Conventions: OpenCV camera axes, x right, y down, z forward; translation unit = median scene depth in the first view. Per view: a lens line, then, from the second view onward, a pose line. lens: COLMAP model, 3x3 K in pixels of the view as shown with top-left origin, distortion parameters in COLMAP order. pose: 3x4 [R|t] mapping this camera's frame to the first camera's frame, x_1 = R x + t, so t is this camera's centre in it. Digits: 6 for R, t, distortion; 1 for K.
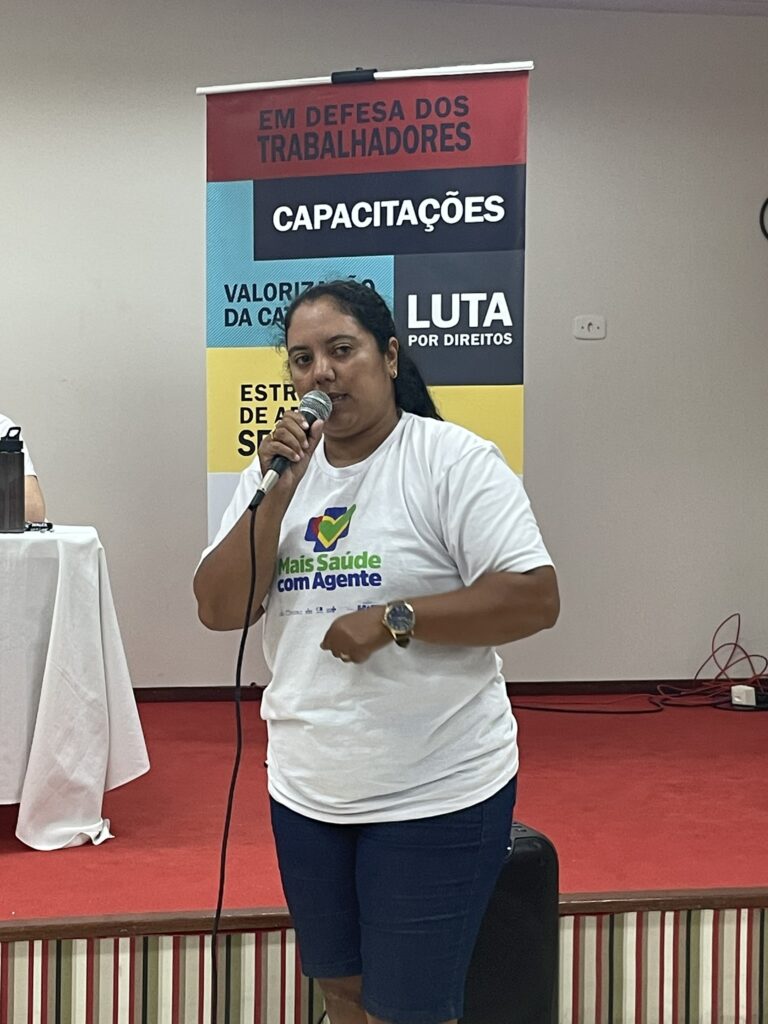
lens RADIAL K [[1790.9, 0, 449.6], [0, 1790.9, 517.6], [0, 0, 1]] dist [0.143193, 0.000000]
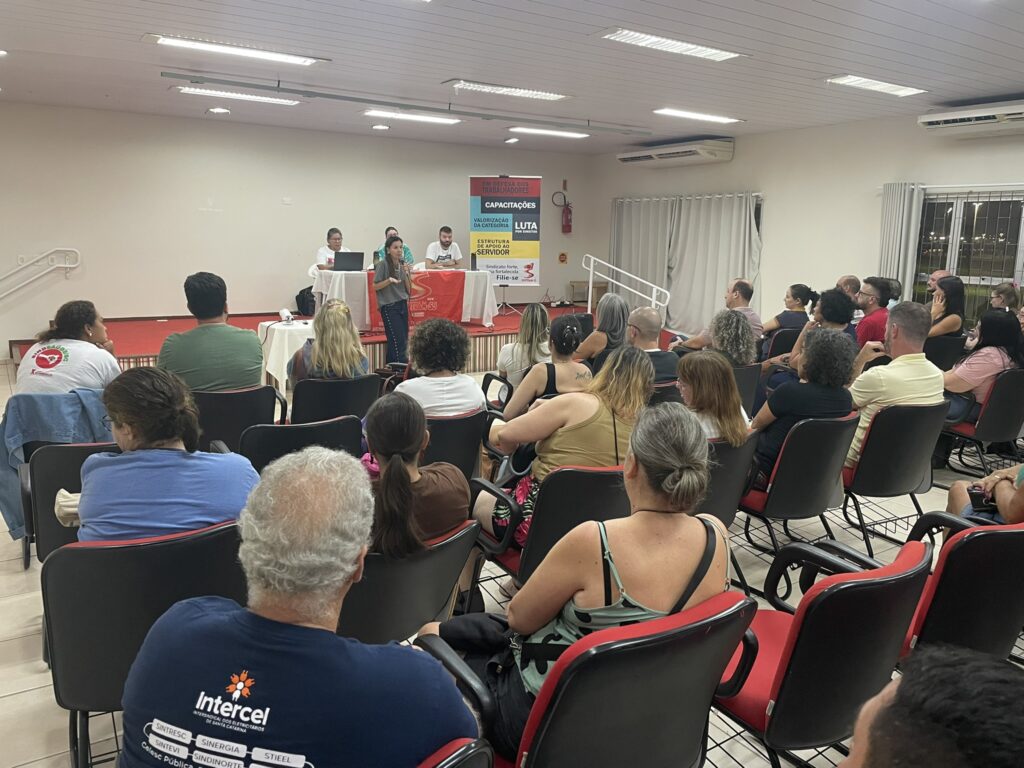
lens RADIAL K [[781.1, 0, 509.4], [0, 781.1, 360.9], [0, 0, 1]] dist [0.224141, 0.032757]
pose [[0.935230, -0.053221, 0.350017, -0.833538], [0.007545, 0.991408, 0.130587, -0.027236], [-0.353959, -0.119489, 0.927597, -1.083521]]
